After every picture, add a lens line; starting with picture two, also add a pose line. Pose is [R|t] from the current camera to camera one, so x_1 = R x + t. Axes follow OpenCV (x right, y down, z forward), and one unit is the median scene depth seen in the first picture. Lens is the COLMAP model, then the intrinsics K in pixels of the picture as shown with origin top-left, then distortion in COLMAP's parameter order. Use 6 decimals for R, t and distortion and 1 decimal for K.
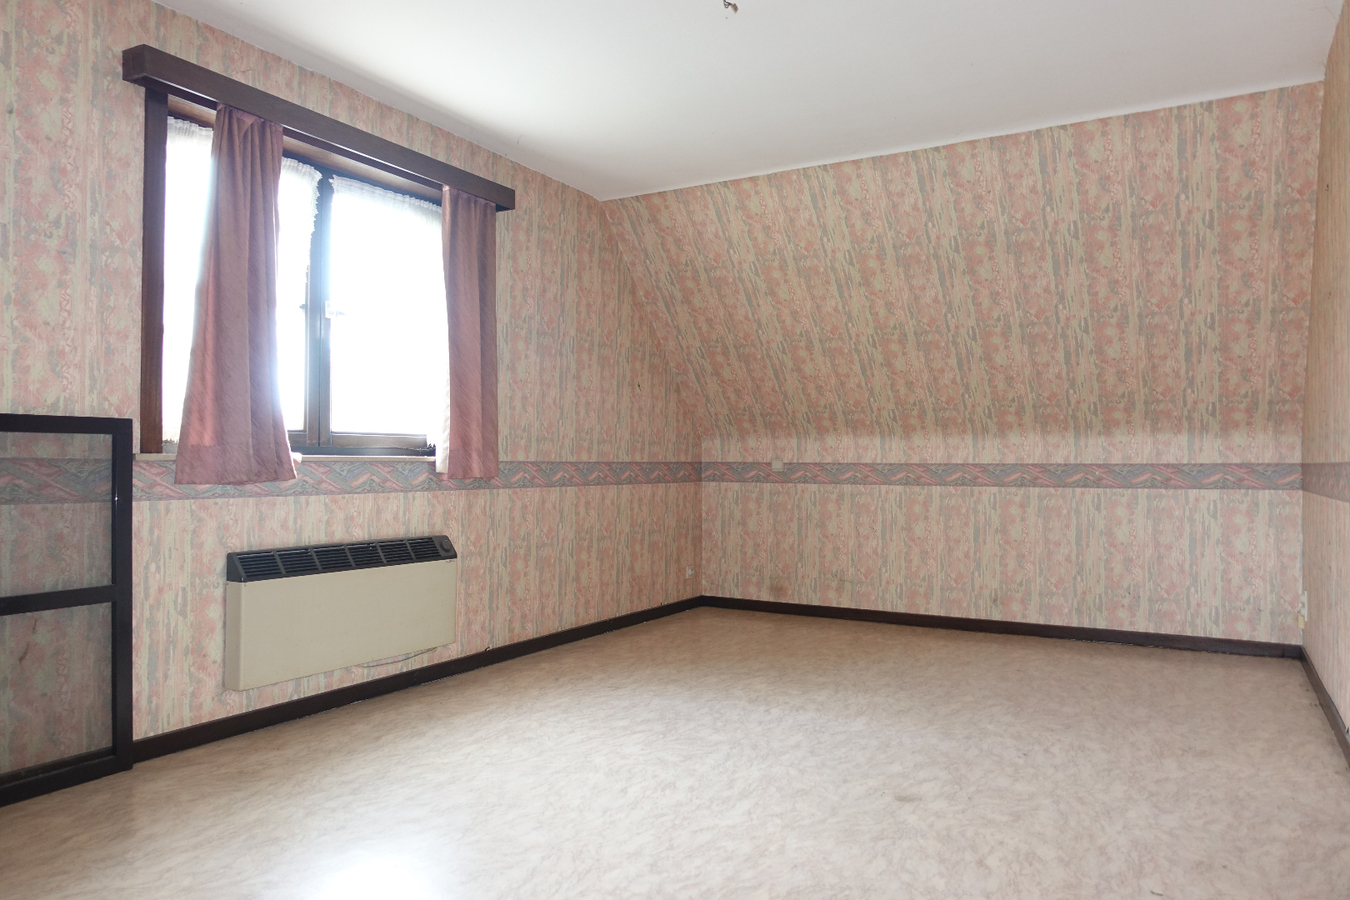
lens RADIAL K [[942.3, 0, 676.2], [0, 942.3, 453.5], [0, 0, 1]] dist [0.004722, 0.003403]
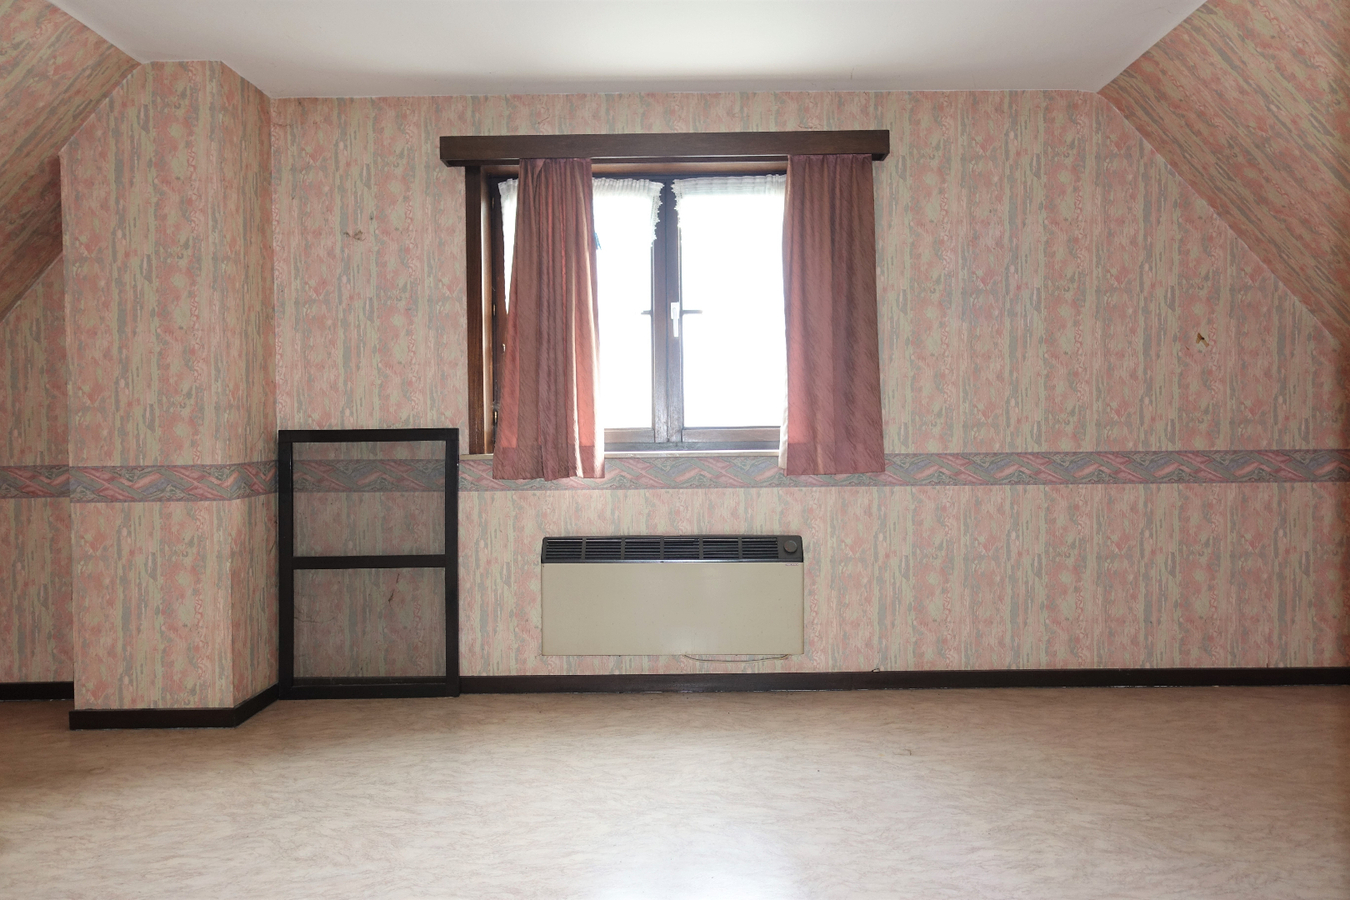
lens RADIAL K [[942.3, 0, 675.5], [0, 942.3, 446.8], [0, 0, 1]] dist [0.004722, 0.003403]
pose [[0.489903, 0.004270, -0.871766, 0.579798], [0.022586, 0.999590, 0.017589, -0.022359], [0.871484, -0.028307, 0.489606, 0.521612]]
